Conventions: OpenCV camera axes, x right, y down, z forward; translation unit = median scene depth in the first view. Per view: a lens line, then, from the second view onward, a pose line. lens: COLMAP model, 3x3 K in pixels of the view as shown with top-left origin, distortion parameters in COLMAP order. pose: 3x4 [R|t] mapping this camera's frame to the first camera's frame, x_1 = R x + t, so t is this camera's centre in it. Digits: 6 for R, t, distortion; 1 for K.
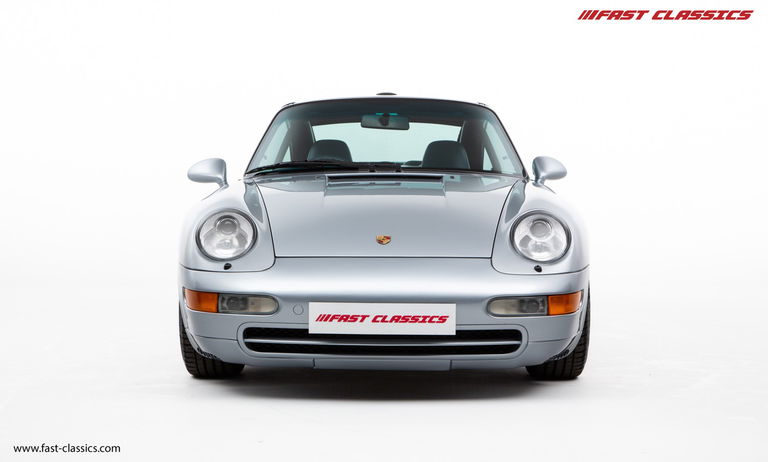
lens RADIAL K [[1363.7, 0, 385.6], [0, 1363.7, 234.1], [0, 0, 1]] dist [0.207720, 0.000000]
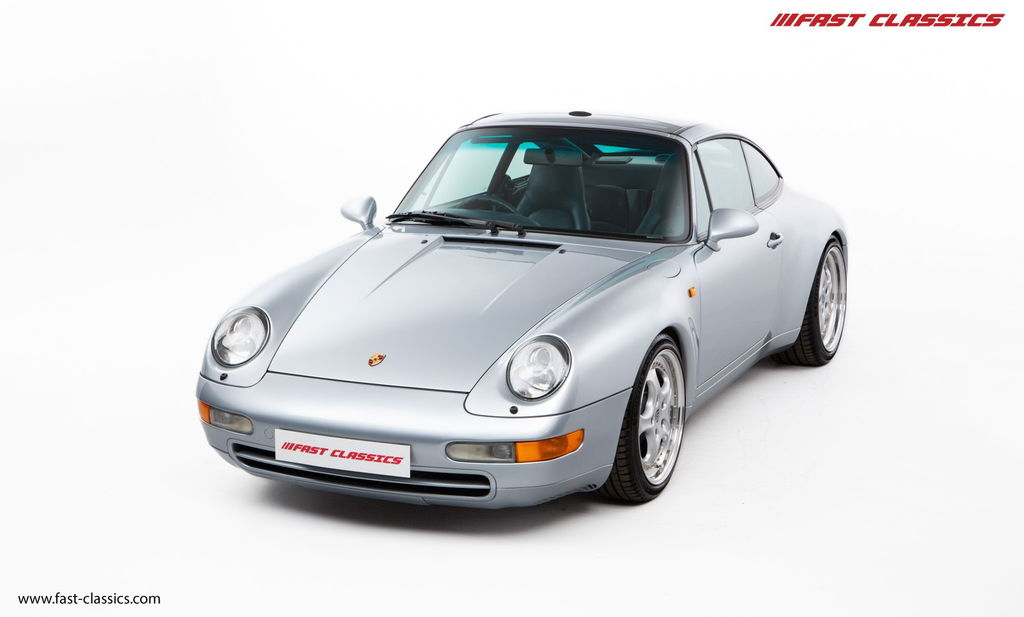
lens RADIAL K [[1862.2, 0, 507.9], [0, 1862.2, 311.0], [0, 0, 1]] dist [0.394477, 0.000000]
pose [[0.907841, 0.080583, -0.411498, 0.622310], [-0.001748, 0.982079, 0.188463, -0.278240], [0.419310, -0.170375, 0.891712, -0.113747]]
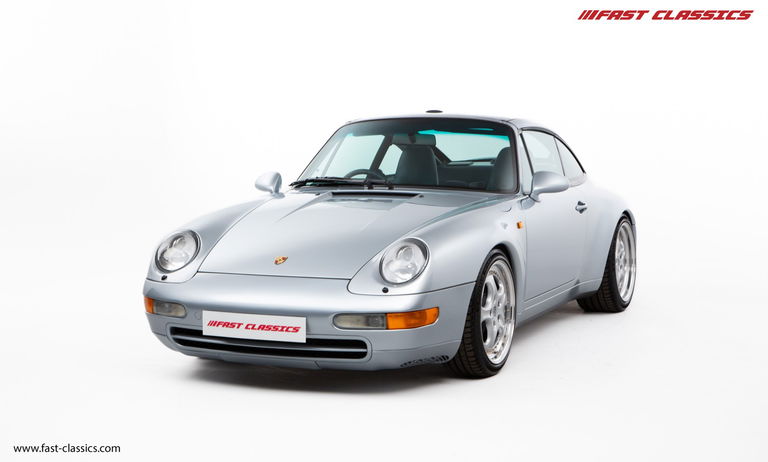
lens RADIAL K [[1396.6, 0, 387.5], [0, 1396.6, 237.5], [0, 0, 1]] dist [0.394477, 0.000000]
pose [[0.909972, 0.029686, -0.413607, 0.626064], [-0.001865, 0.997717, 0.067508, -0.105037], [0.414667, -0.060659, 0.907949, -0.121799]]
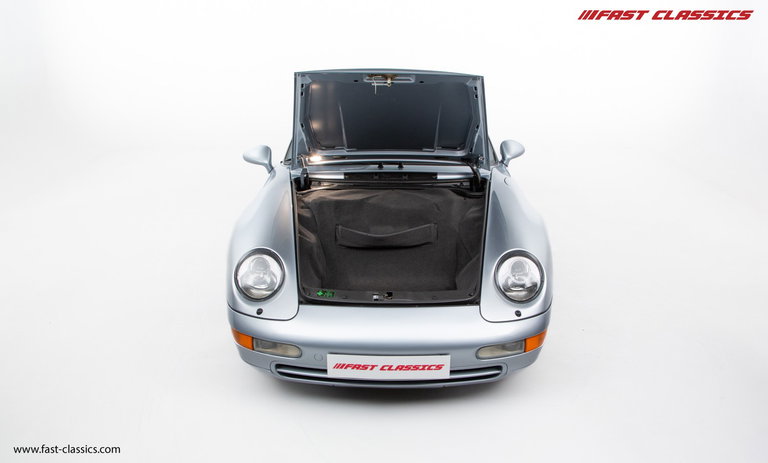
lens RADIAL K [[664.9, 0, 384.3], [0, 664.9, 230.5], [0, 0, 1]] dist [-0.021885, 0.029583]
pose [[0.999967, 0.007839, -0.001927, -0.005840], [-0.006924, 0.955620, 0.294520, -0.215981], [0.004150, -0.294497, 0.955643, 0.463744]]
